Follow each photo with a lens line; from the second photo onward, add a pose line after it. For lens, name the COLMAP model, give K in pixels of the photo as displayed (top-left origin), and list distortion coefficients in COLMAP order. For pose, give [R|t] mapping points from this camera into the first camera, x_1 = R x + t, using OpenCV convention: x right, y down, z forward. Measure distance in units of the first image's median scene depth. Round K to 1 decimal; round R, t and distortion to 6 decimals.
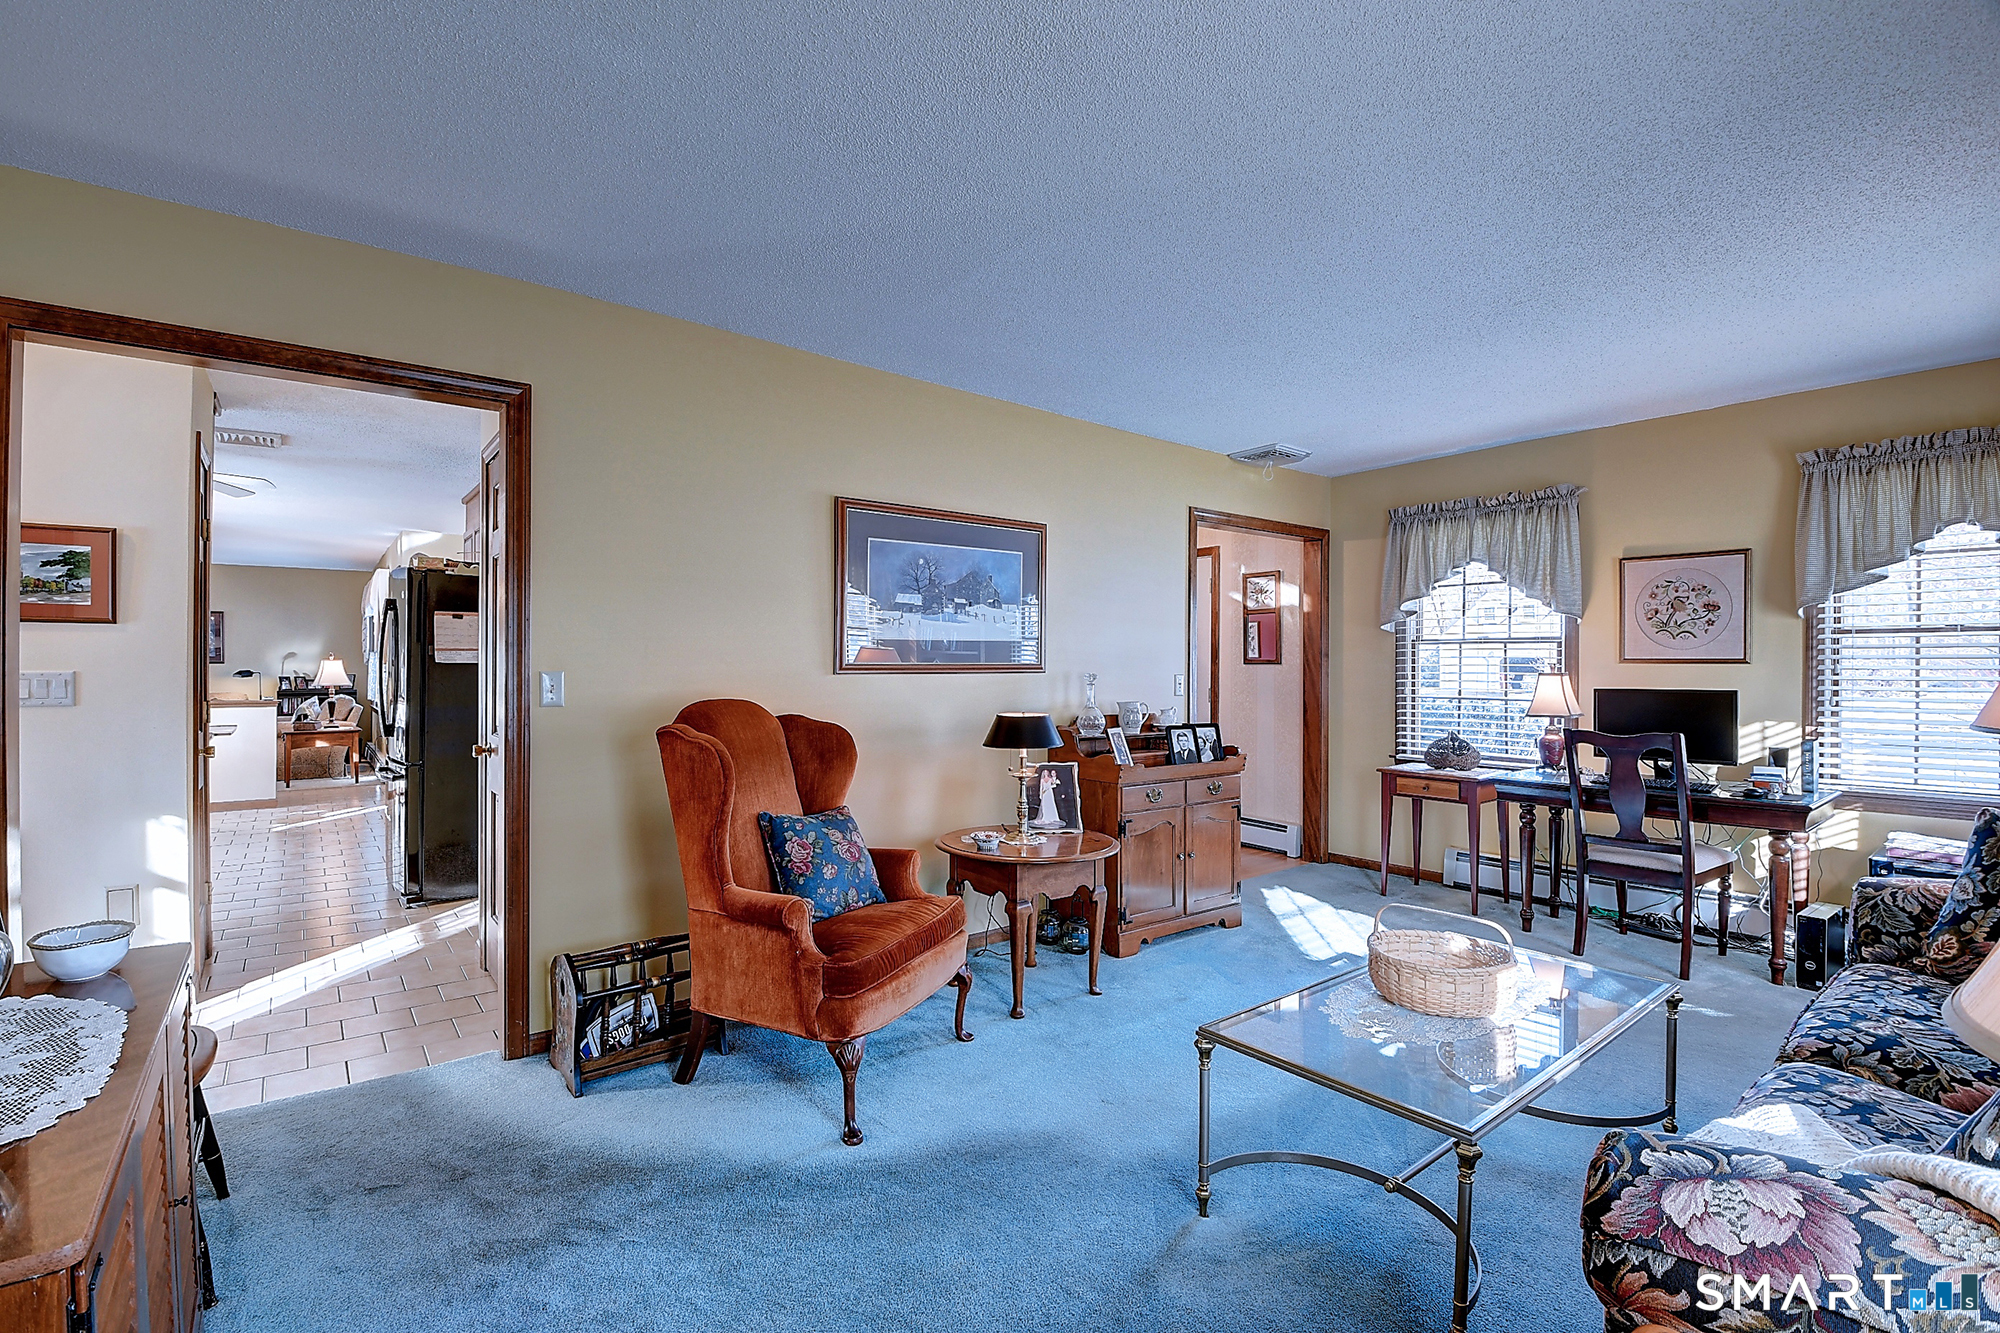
lens RADIAL K [[882.9, 0, 999.7], [0, 882.9, 667.6], [0, 0, 1]] dist [-0.001361, -0.000438]
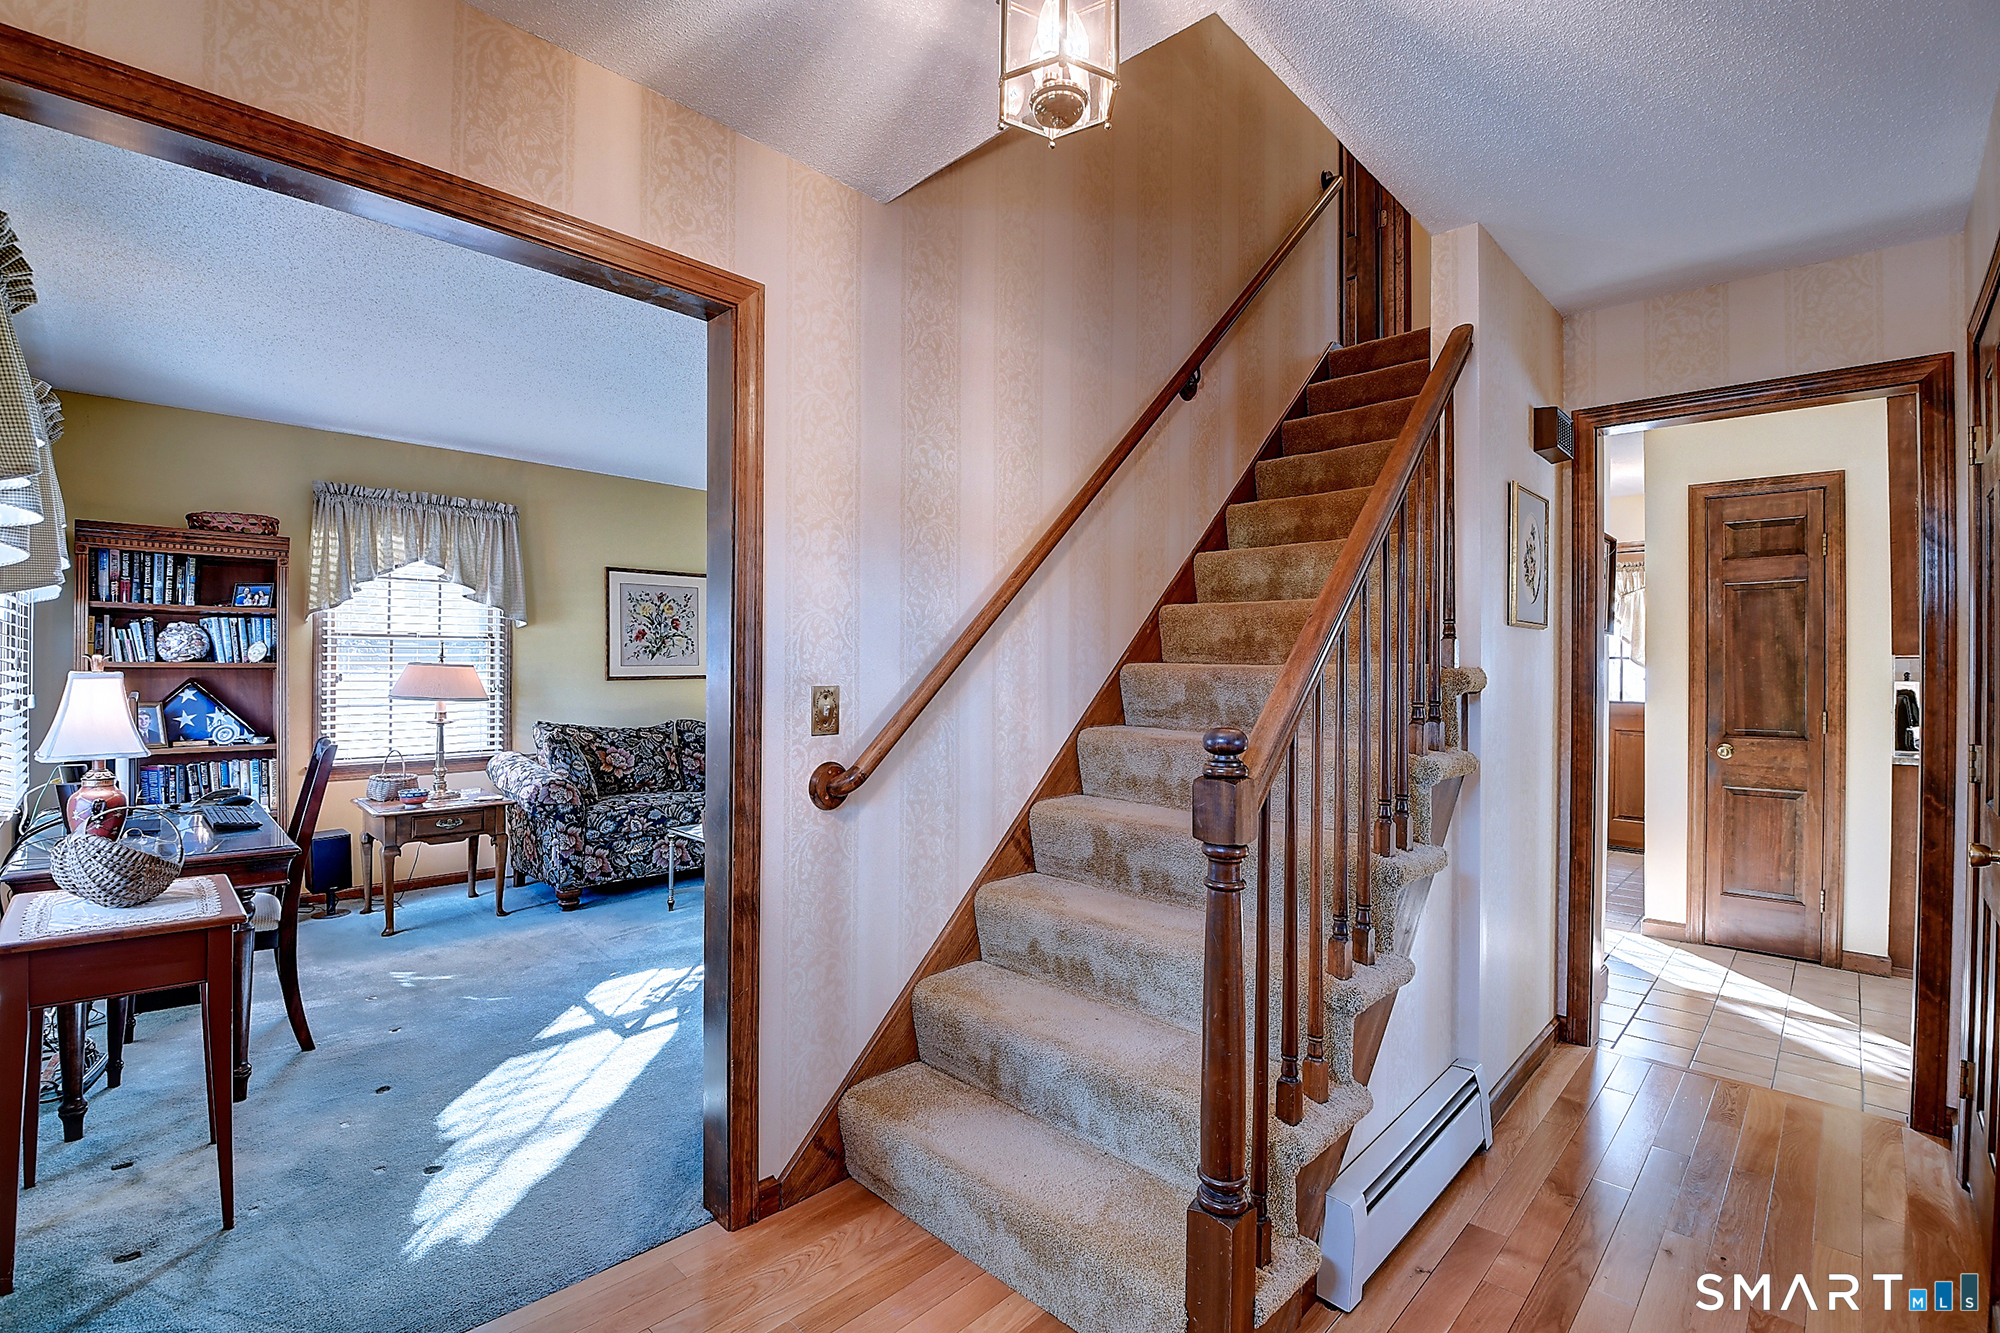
lens RADIAL K [[882.9, 0, 1000.0], [0, 882.9, 655.1], [0, 0, 1]] dist [-0.001361, -0.000438]
pose [[-0.991406, -0.000983, -0.130815, 0.201829], [-0.002495, 0.999932, 0.011392, -0.027478], [0.130795, 0.011620, -0.991341, 2.347936]]
